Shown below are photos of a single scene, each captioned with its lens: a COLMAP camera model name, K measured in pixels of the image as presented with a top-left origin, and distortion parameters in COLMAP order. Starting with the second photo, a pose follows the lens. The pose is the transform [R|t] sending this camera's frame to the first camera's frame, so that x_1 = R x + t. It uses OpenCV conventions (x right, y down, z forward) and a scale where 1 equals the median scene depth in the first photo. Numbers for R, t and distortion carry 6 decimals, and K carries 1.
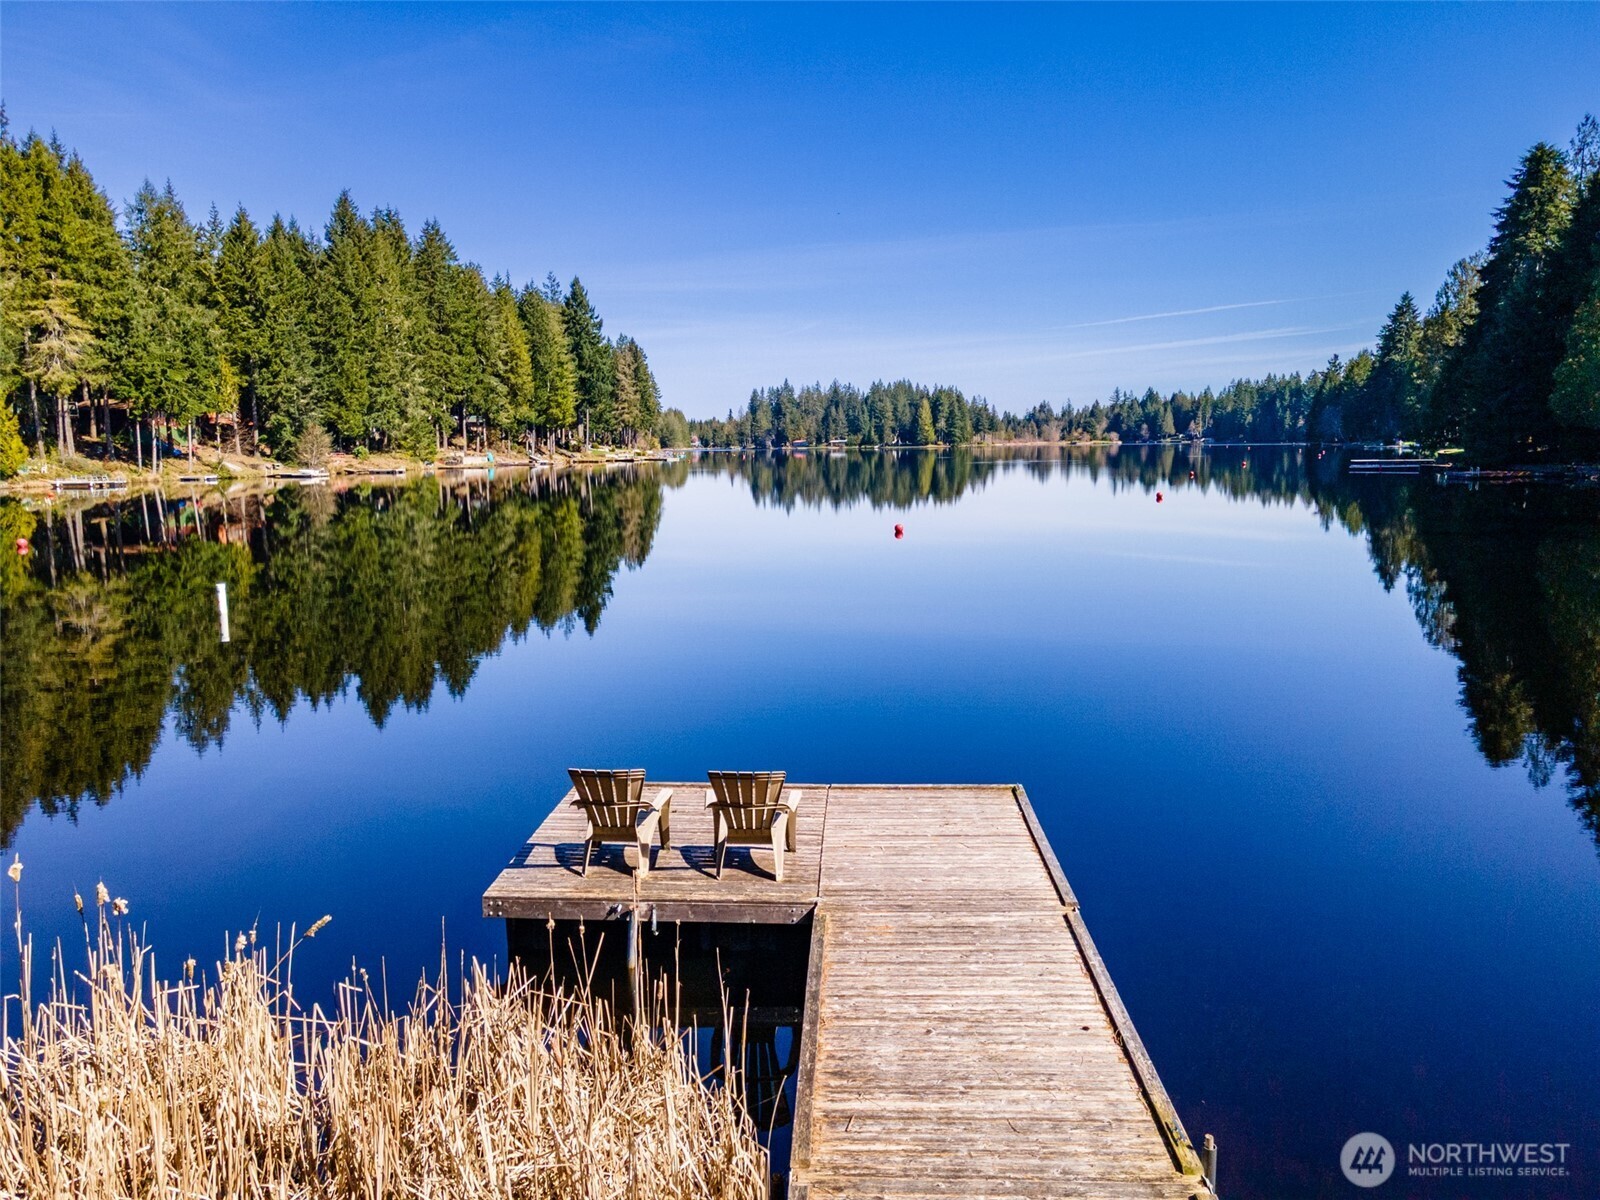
lens RADIAL K [[1168.0, 0, 796.2], [0, 1168.0, 600.6], [0, 0, 1]] dist [0.025075, 0.028087]
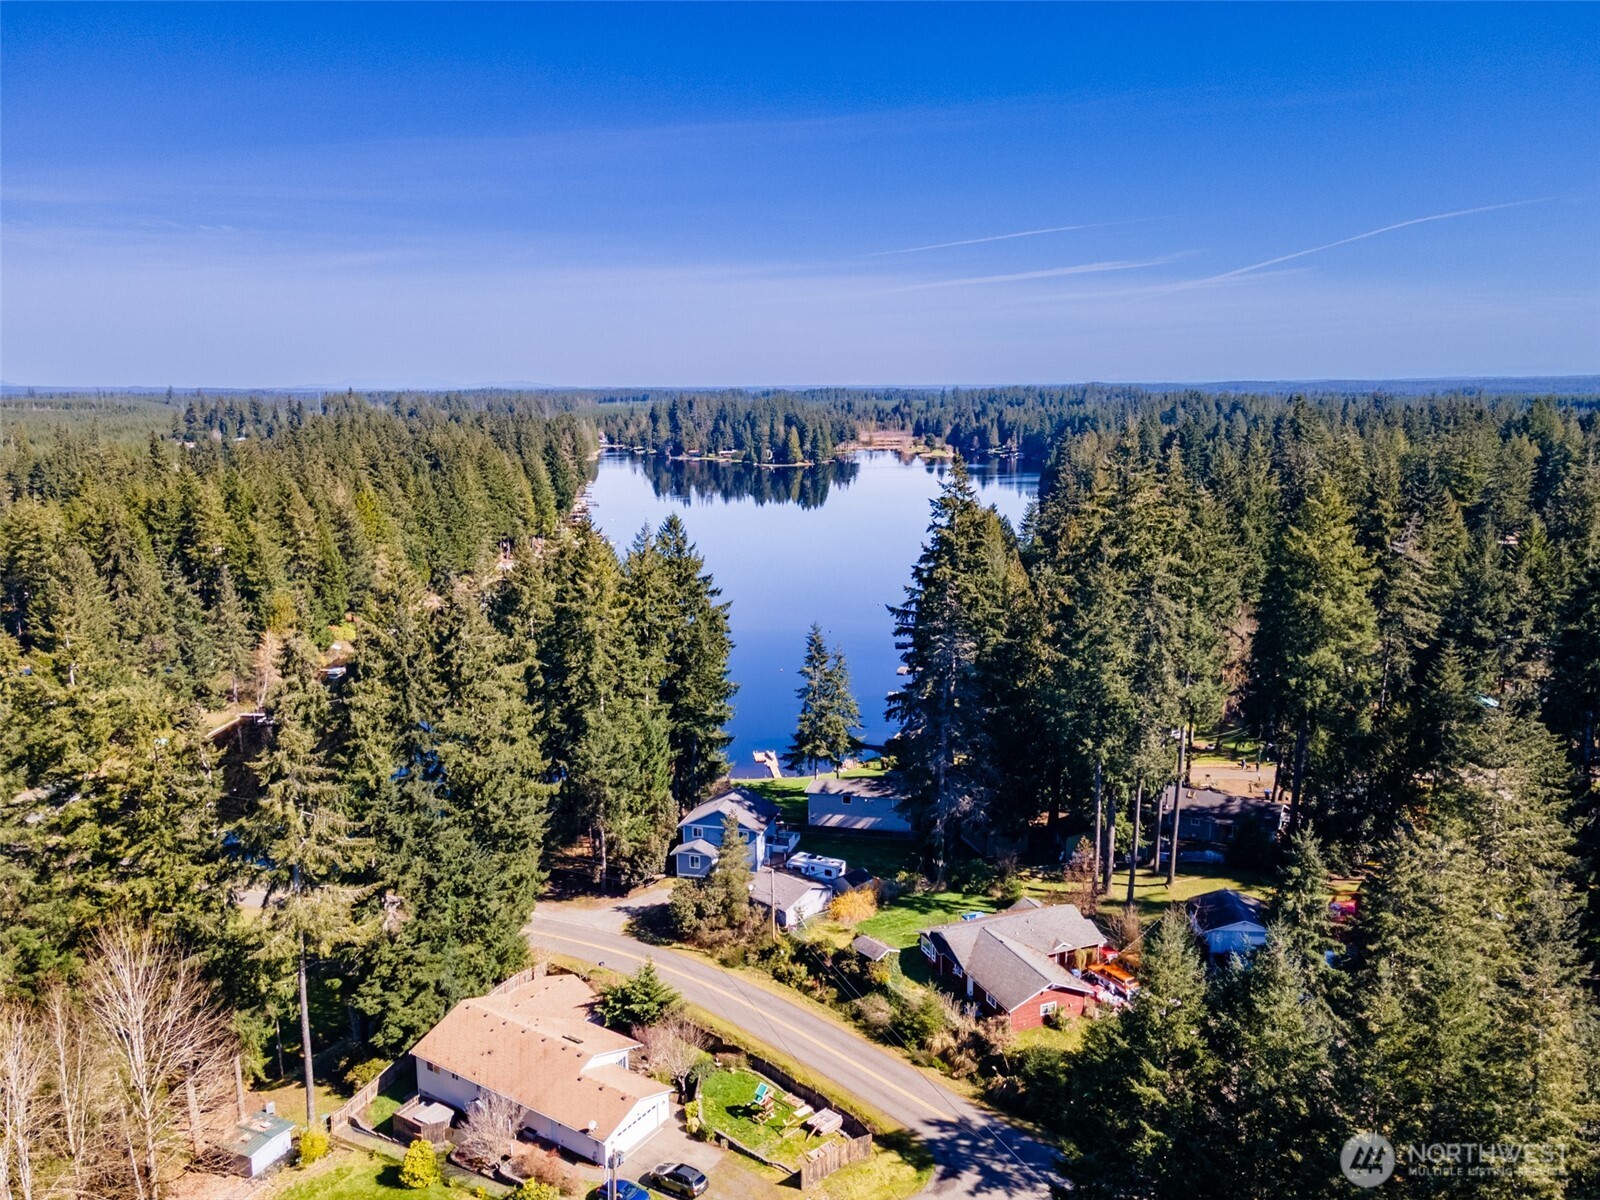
lens RADIAL K [[1168.0, 0, 800.4], [0, 1168.0, 606.5], [0, 0, 1]] dist [0.025075, 0.028087]
pose [[0.995909, -0.012029, 0.089555, 0.010119], [0.007437, 0.998649, 0.051434, -0.145155], [-0.090053, -0.050557, 0.994653, -0.815729]]
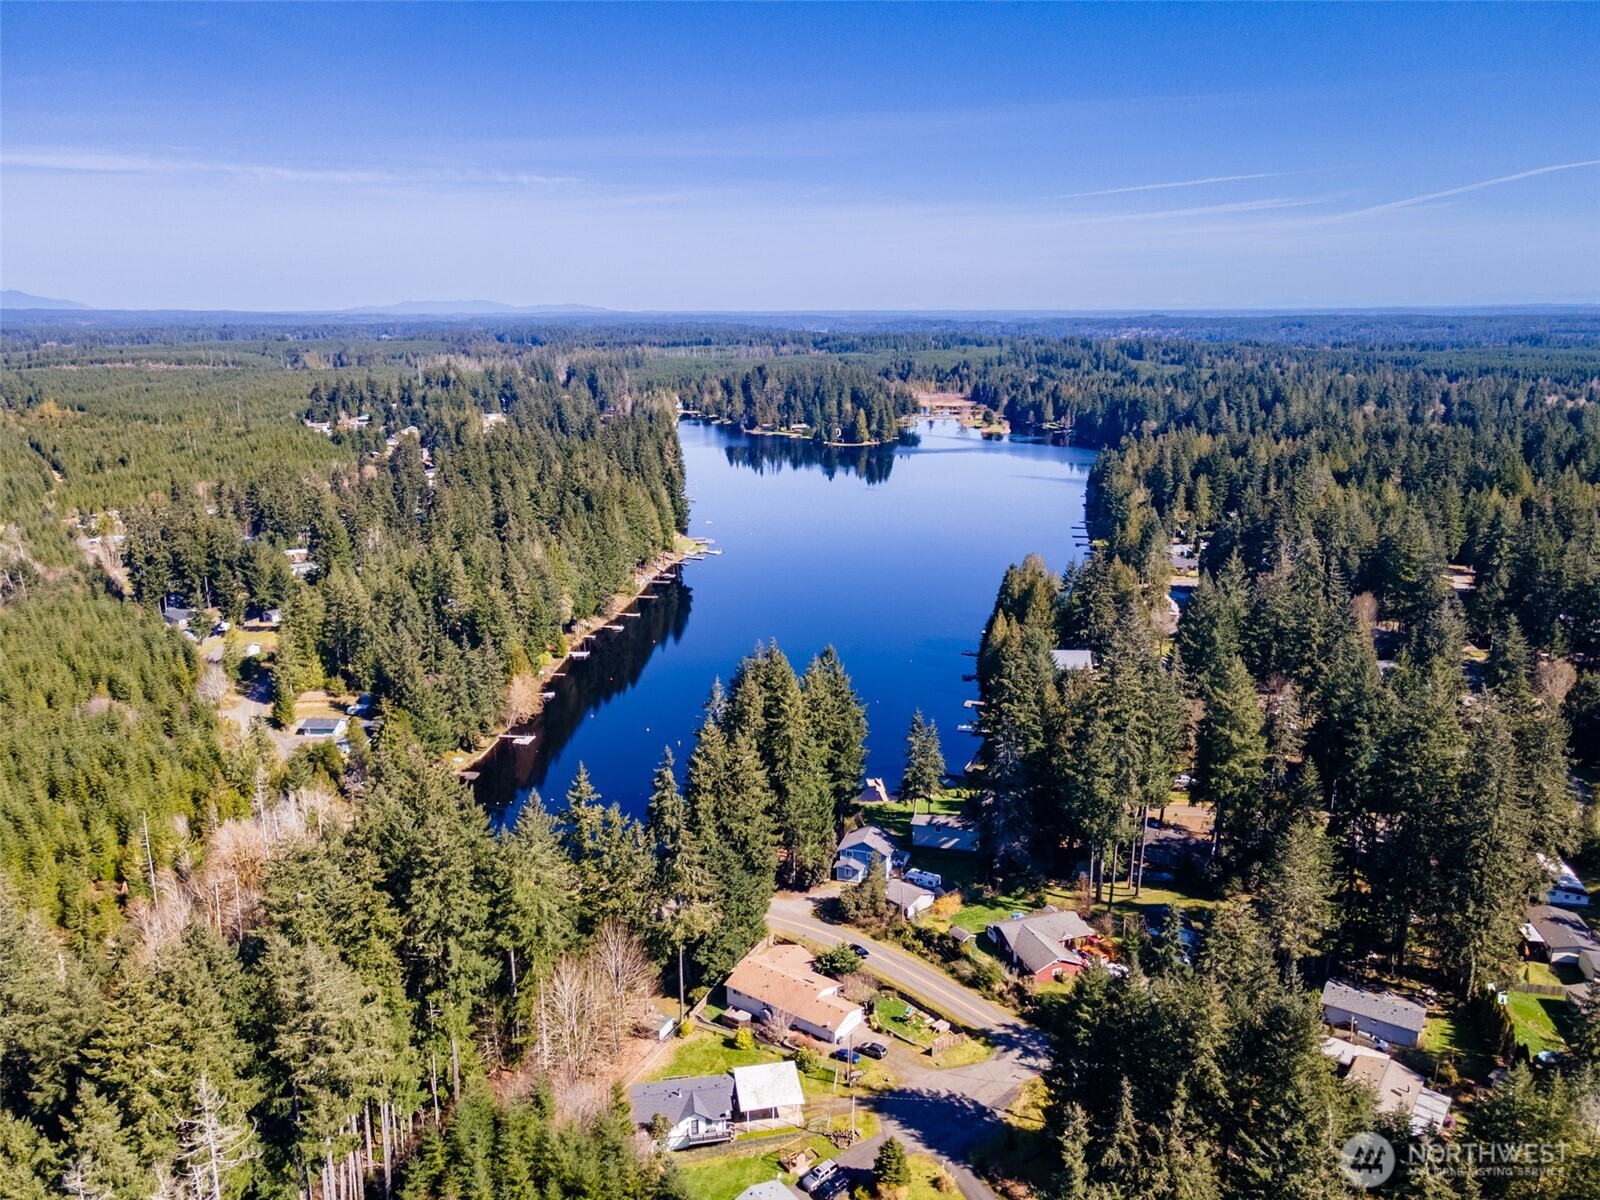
lens RADIAL K [[1168.0, 0, 798.7], [0, 1168.0, 601.0], [0, 0, 1]] dist [0.025075, 0.028087]
pose [[0.998988, -0.002663, 0.044906, -0.077274], [-0.002239, 0.994065, 0.108763, -0.318813], [-0.044929, -0.108754, 0.993053, -1.174924]]
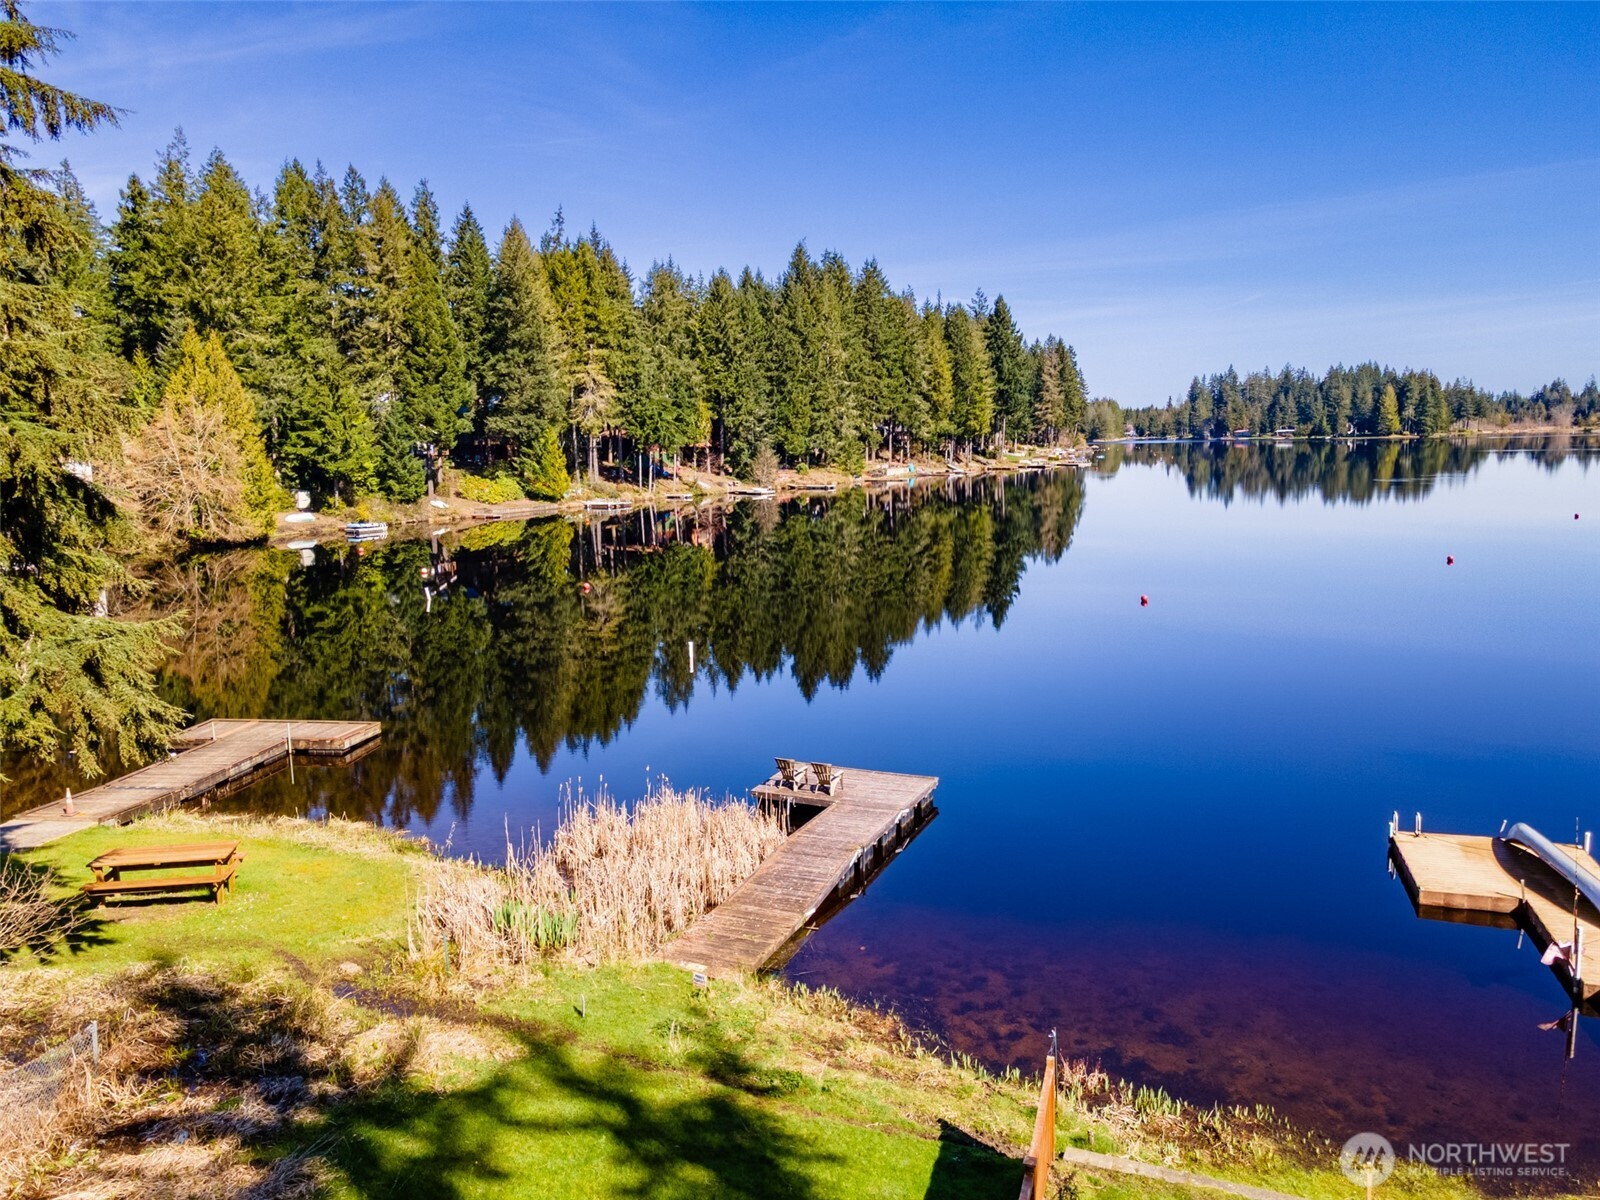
lens RADIAL K [[1168.0, 0, 799.8], [0, 1168.0, 602.5], [0, 0, 1]] dist [0.025075, 0.028087]
pose [[0.934600, 0.046403, -0.352660, 0.038855], [-0.041071, 0.998901, 0.022591, -0.014888], [0.353321, -0.006629, 0.935479, -0.082275]]
